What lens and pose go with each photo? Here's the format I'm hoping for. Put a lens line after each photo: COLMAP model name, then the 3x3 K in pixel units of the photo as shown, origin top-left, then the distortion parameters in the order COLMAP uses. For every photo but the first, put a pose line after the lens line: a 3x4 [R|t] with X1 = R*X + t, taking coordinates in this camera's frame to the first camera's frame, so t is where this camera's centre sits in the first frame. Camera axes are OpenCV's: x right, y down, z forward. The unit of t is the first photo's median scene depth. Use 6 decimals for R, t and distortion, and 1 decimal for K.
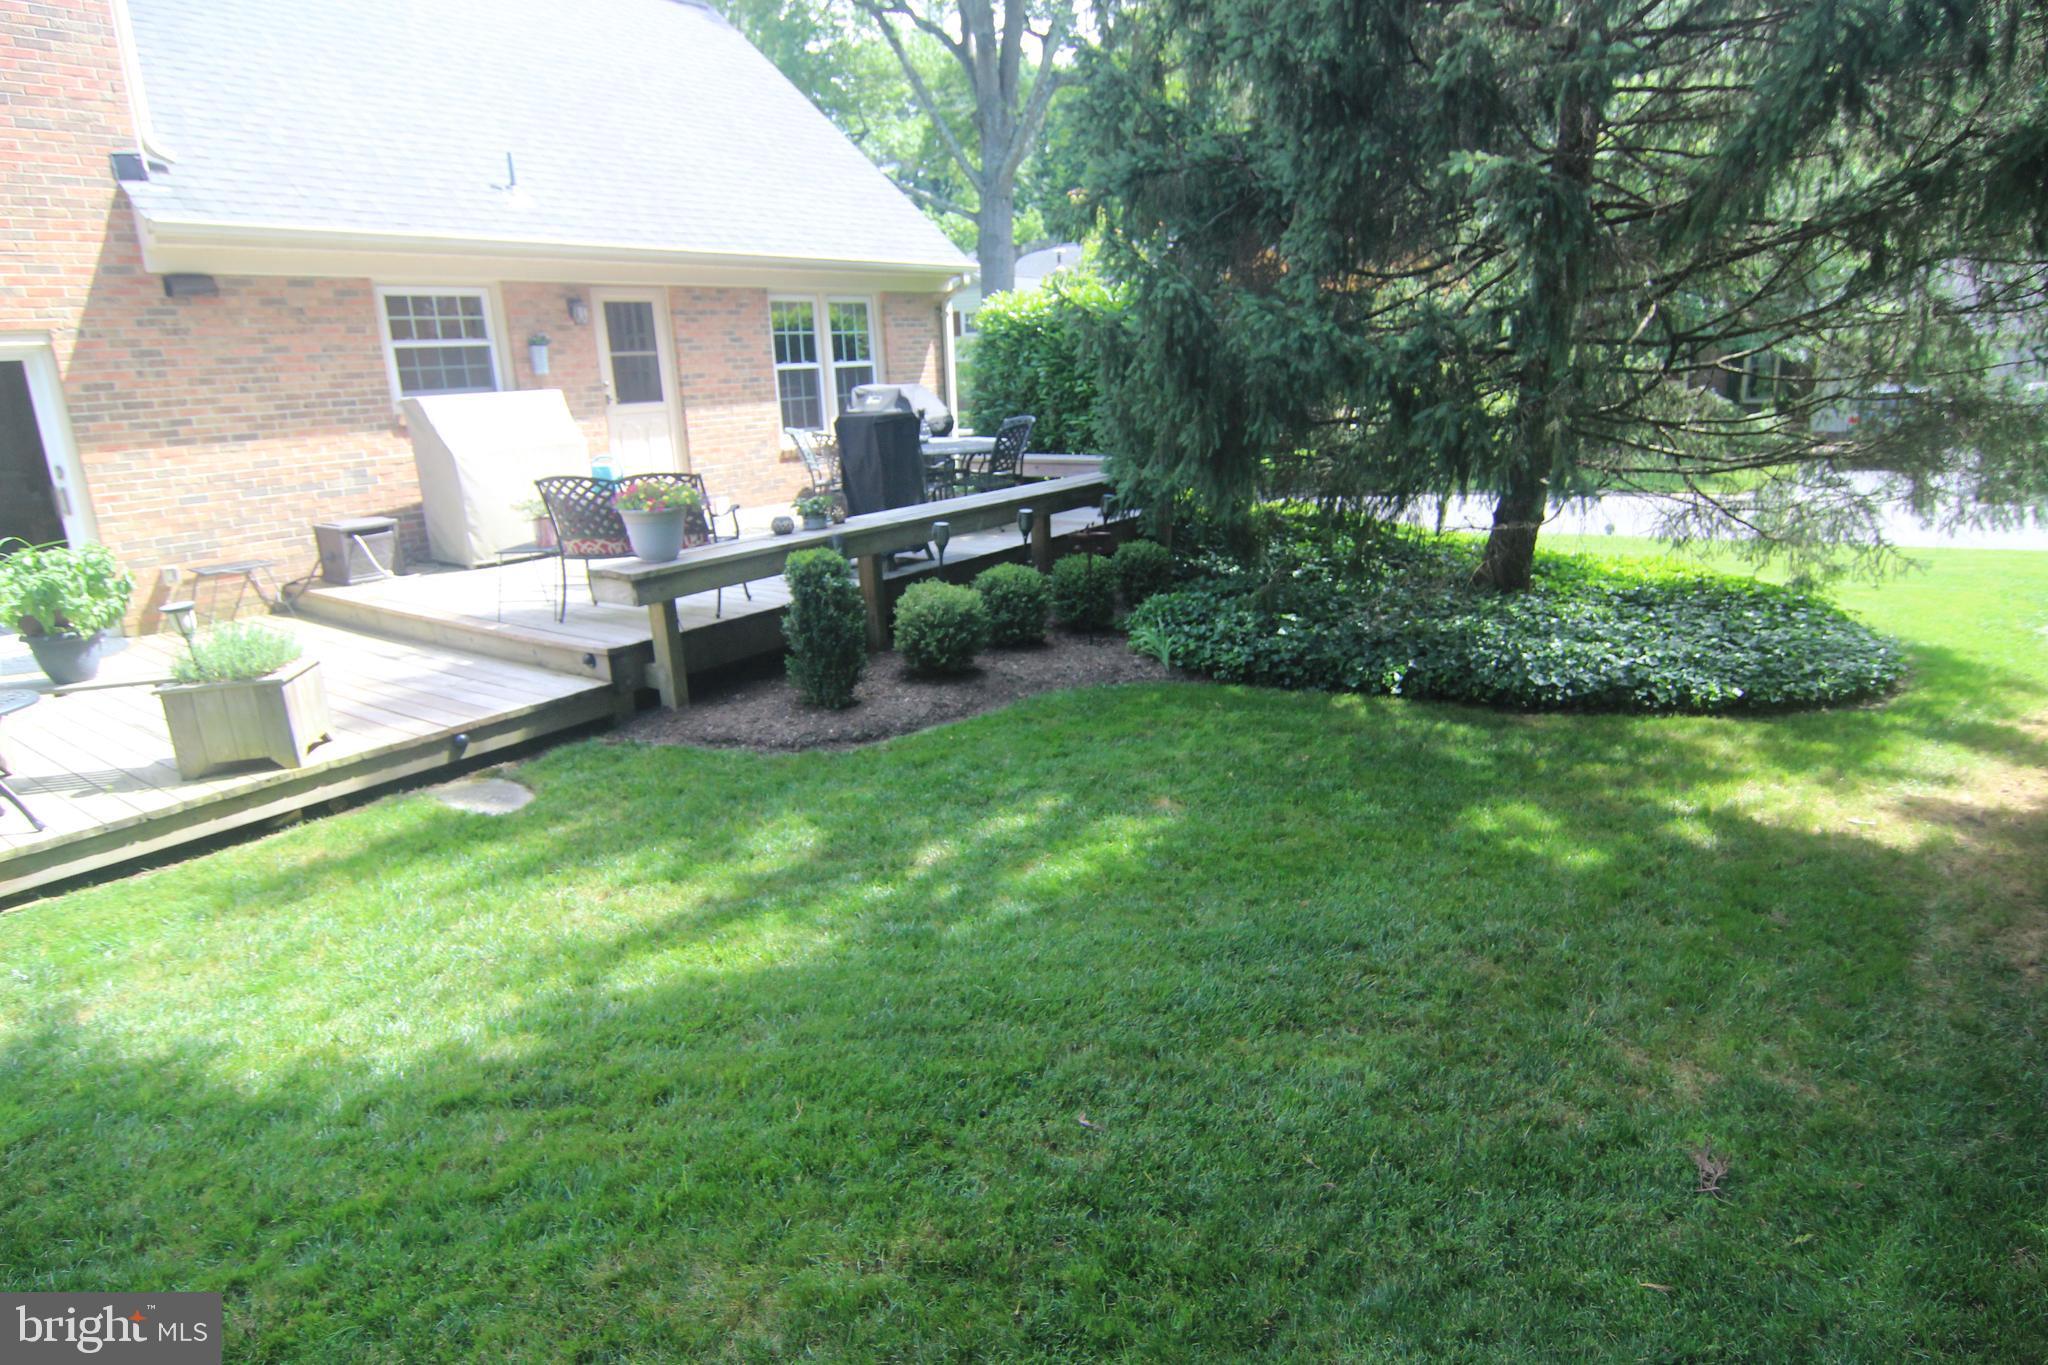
lens RADIAL K [[1156.5, 0, 1025.1], [0, 1156.5, 686.2], [0, 0, 1]] dist [-0.008547, -0.009470]
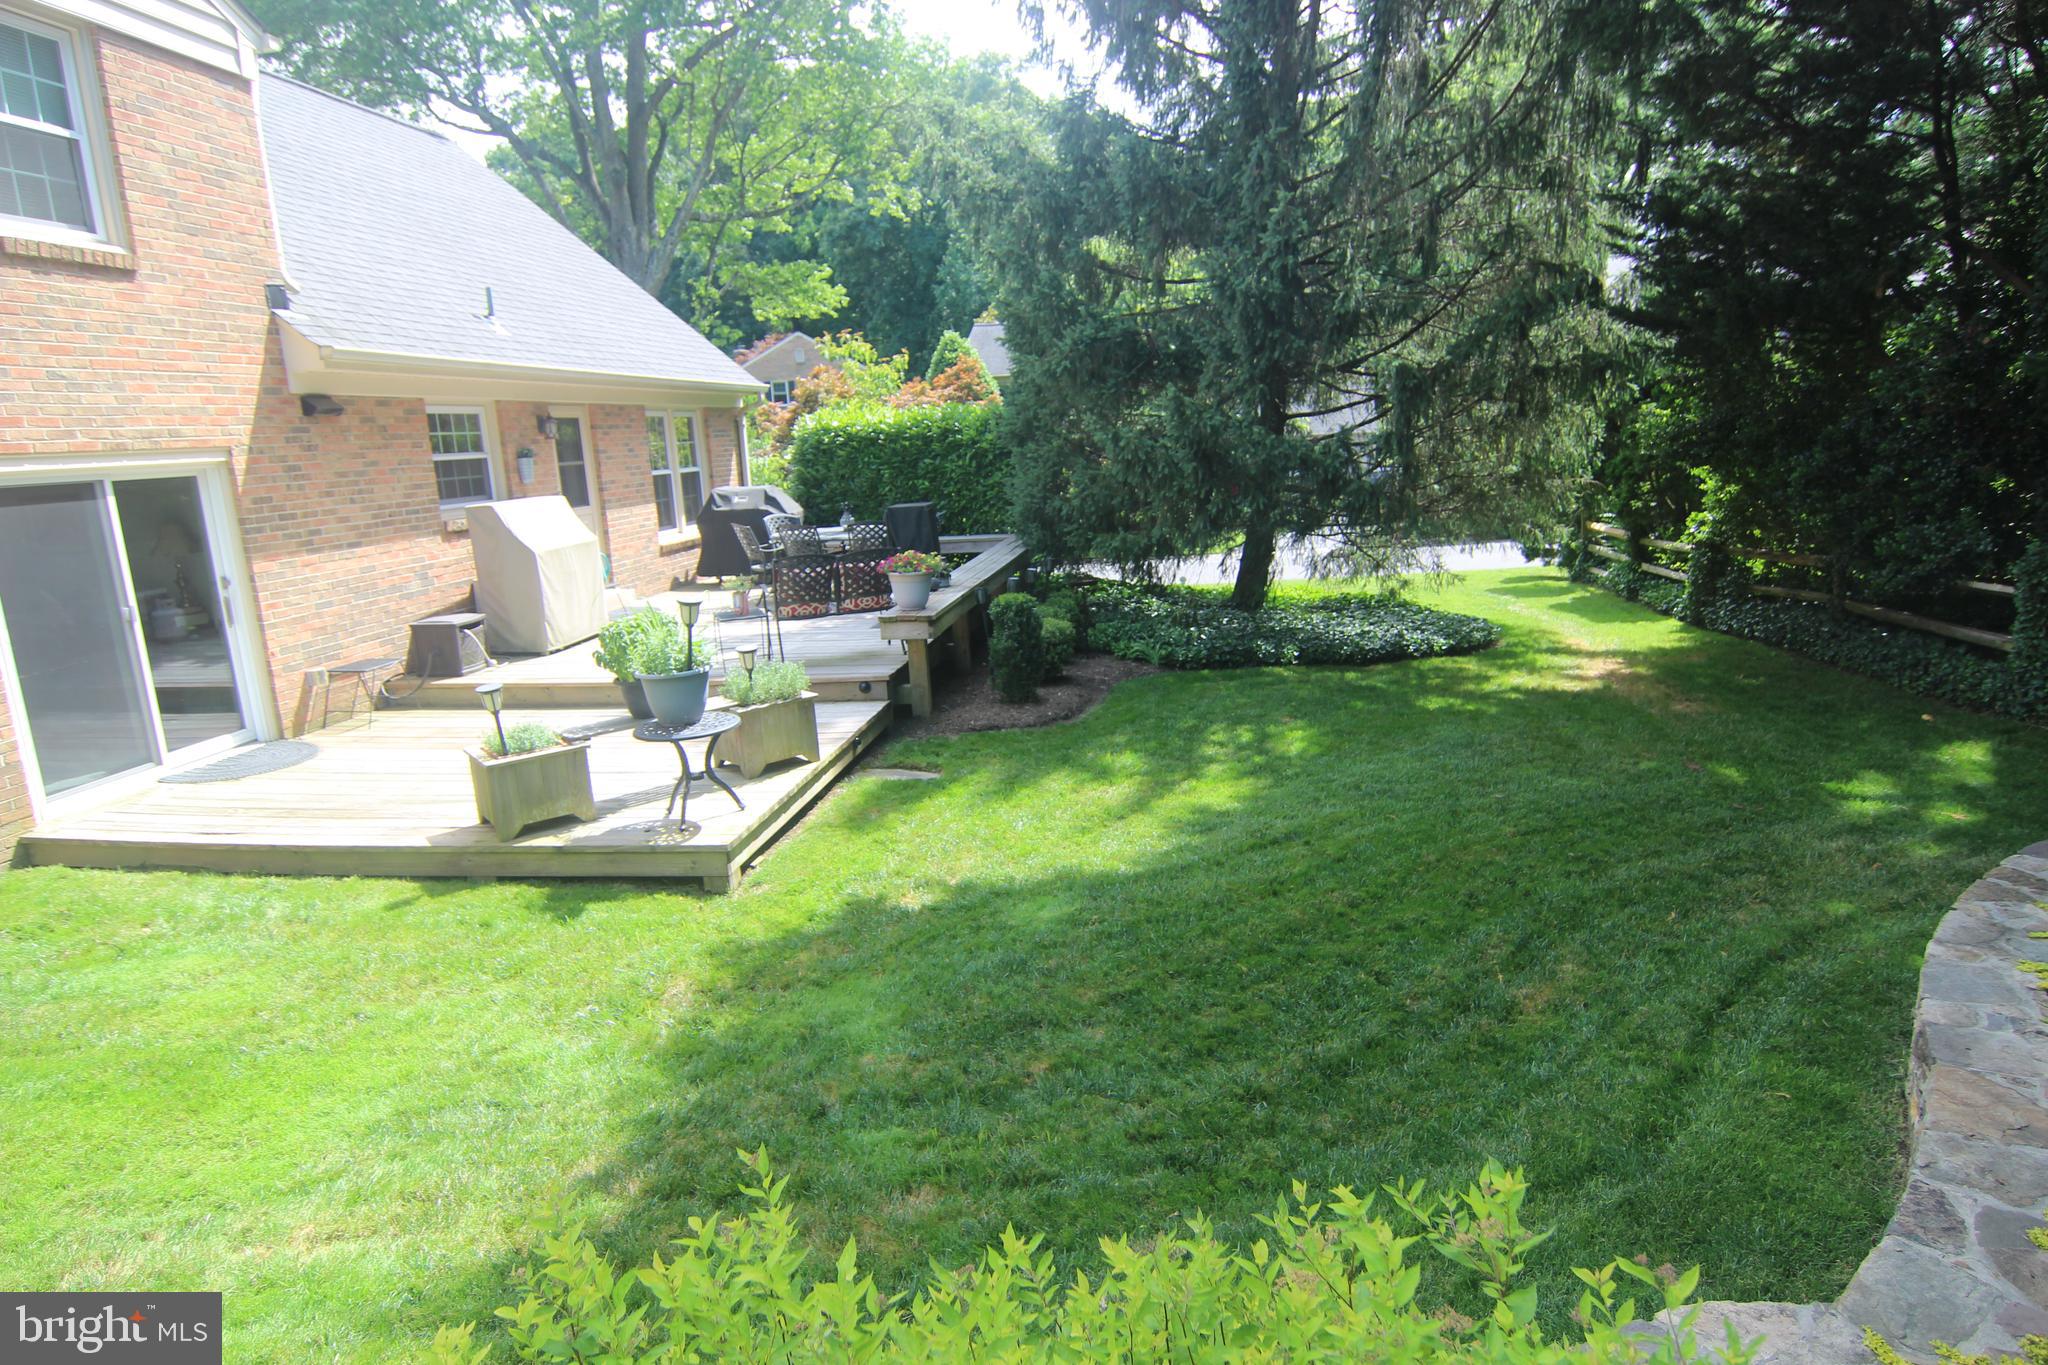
lens RADIAL K [[1156.5, 0, 1030.8], [0, 1156.5, 695.5], [0, 0, 1]] dist [-0.008547, -0.009470]
pose [[0.876797, -0.108175, 0.468536, -0.707972], [0.142804, 0.988986, -0.038901, 0.056738], [-0.459167, 0.101017, 0.882588, -0.234217]]
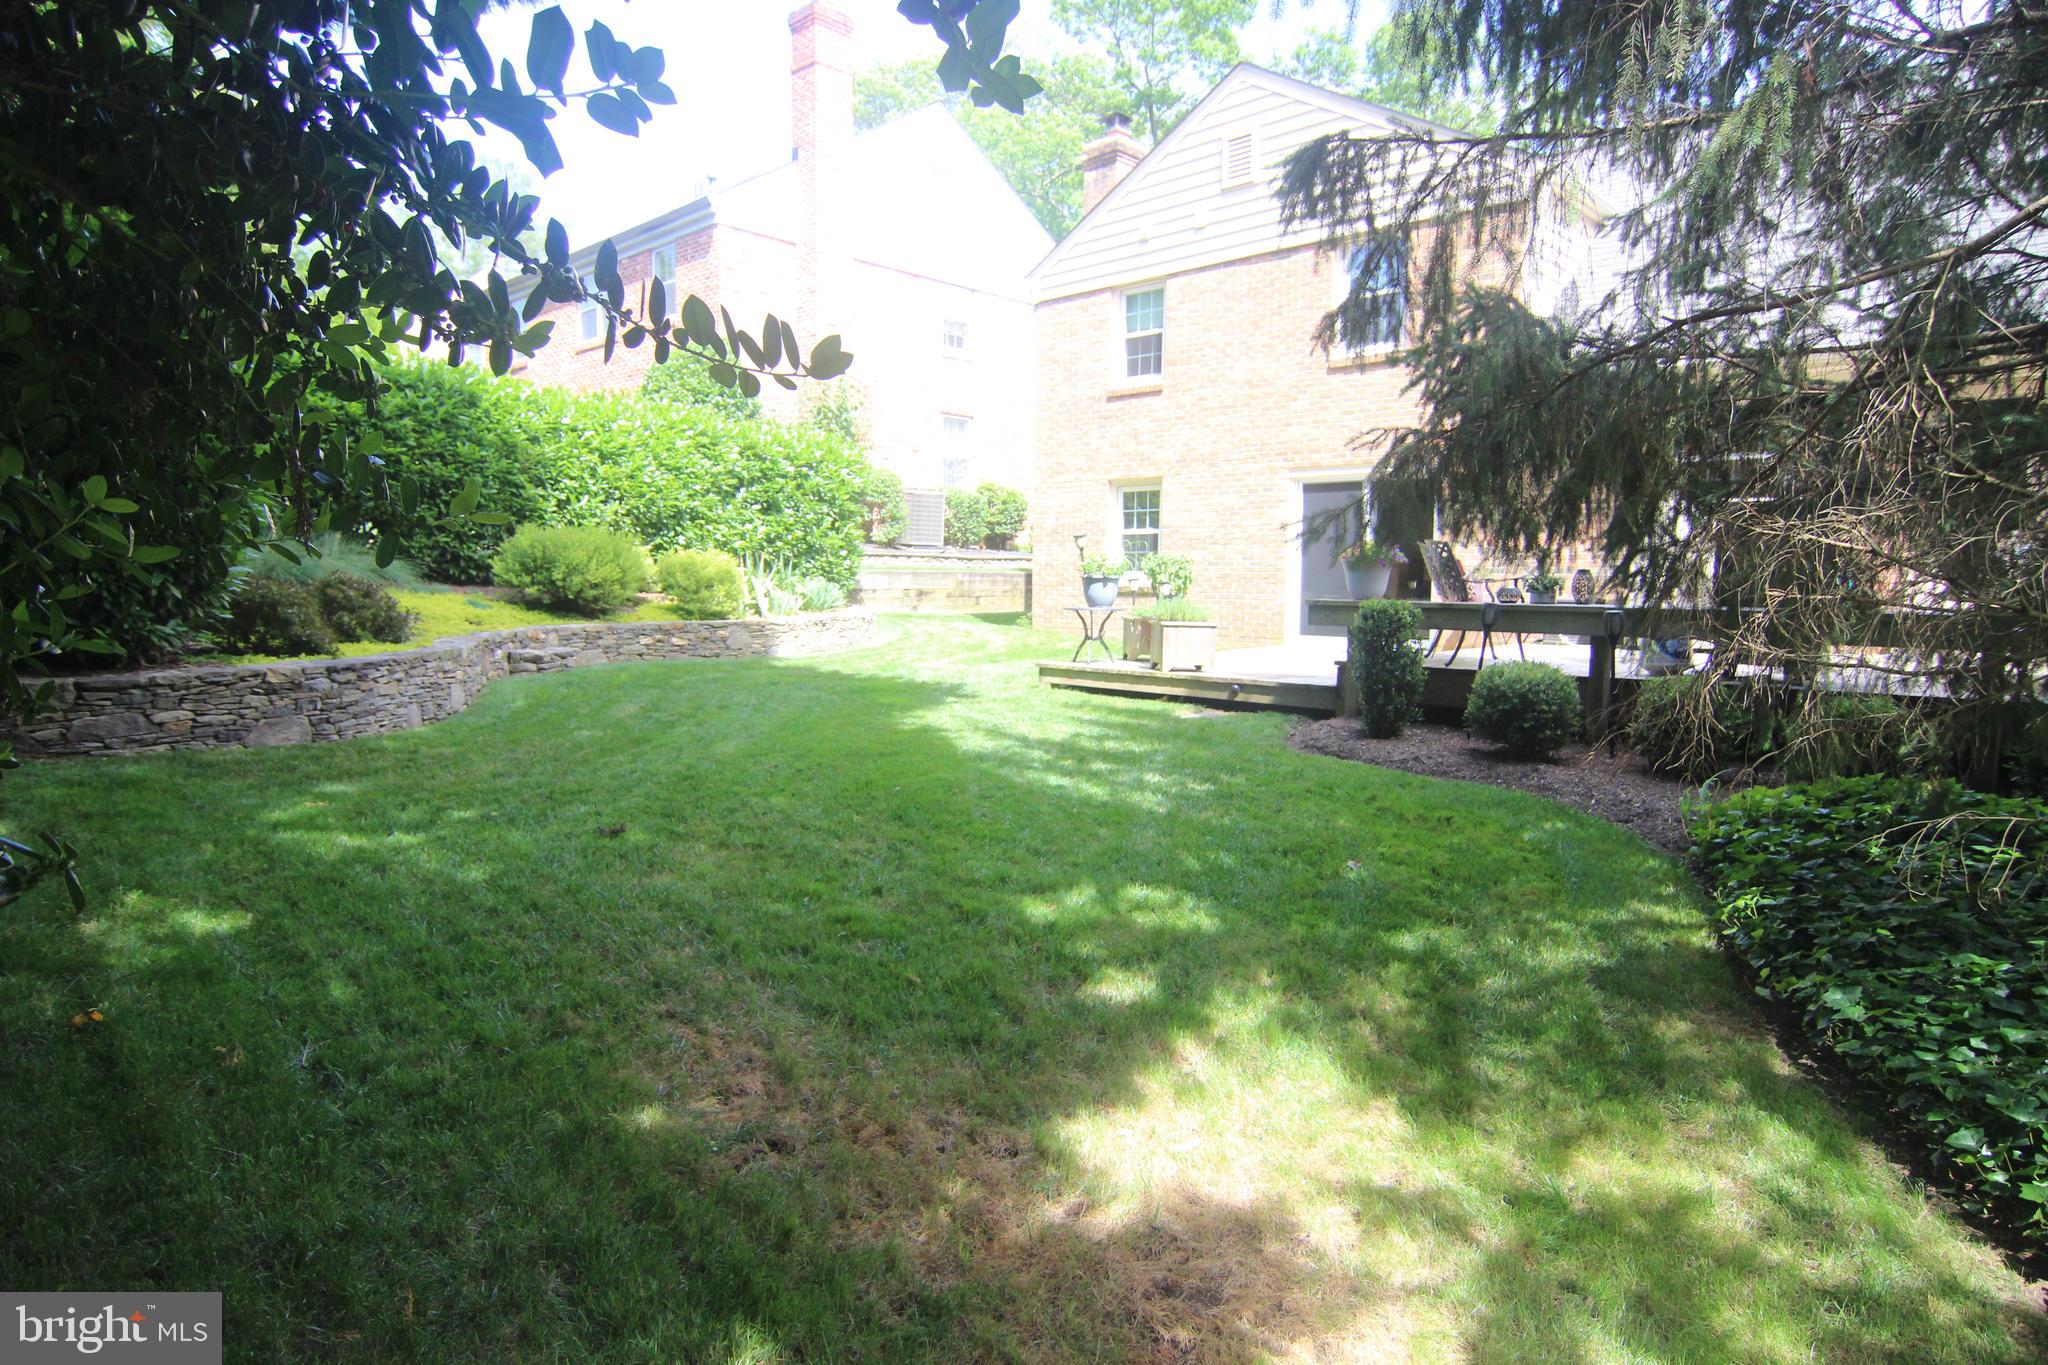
lens RADIAL K [[1156.5, 0, 1022.1], [0, 1156.5, 684.8], [0, 0, 1]] dist [-0.008547, -0.009470]
pose [[-0.120907, 0.128311, -0.984336, 0.847766], [-0.279937, 0.946957, 0.157824, -0.096249], [0.952374, 0.294634, -0.078575, 0.634280]]
